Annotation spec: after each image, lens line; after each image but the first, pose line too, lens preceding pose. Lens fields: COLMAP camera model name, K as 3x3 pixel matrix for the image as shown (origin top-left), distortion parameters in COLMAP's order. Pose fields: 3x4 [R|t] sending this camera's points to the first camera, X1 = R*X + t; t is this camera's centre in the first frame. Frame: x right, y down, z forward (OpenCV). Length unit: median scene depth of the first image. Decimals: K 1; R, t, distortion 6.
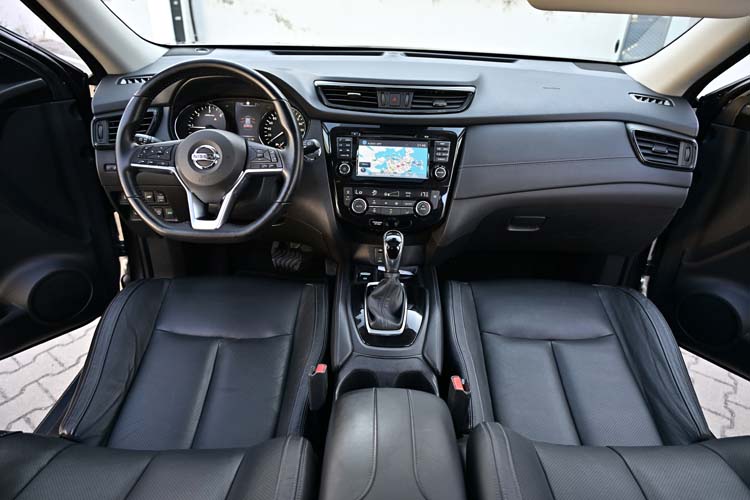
lens RADIAL K [[485.6, 0, 375.0], [0, 485.6, 250.0], [0, 0, 1]] dist [-0.006958, 0.004244]
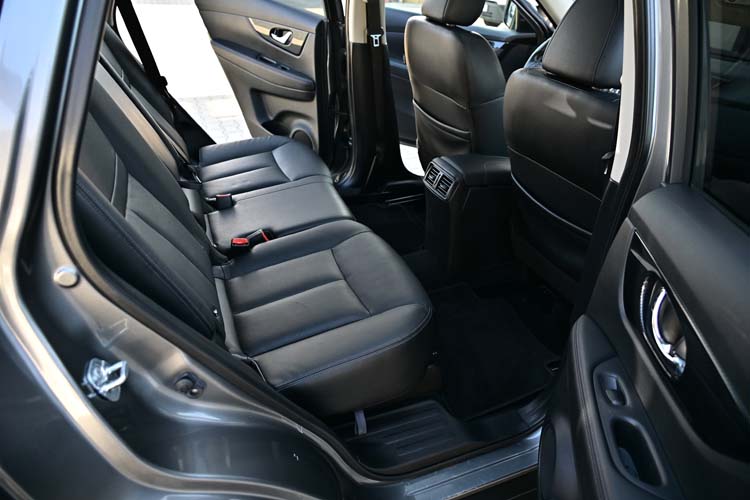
lens RADIAL K [[485.6, 0, 375.0], [0, 485.6, 250.0], [0, 0, 1]] dist [-0.006958, 0.004244]
pose [[0.405011, 0.483764, -0.775847, 1.191303], [-0.511305, 0.823306, 0.246443, 0.281039], [0.757980, 0.296882, 0.580799, -0.525930]]
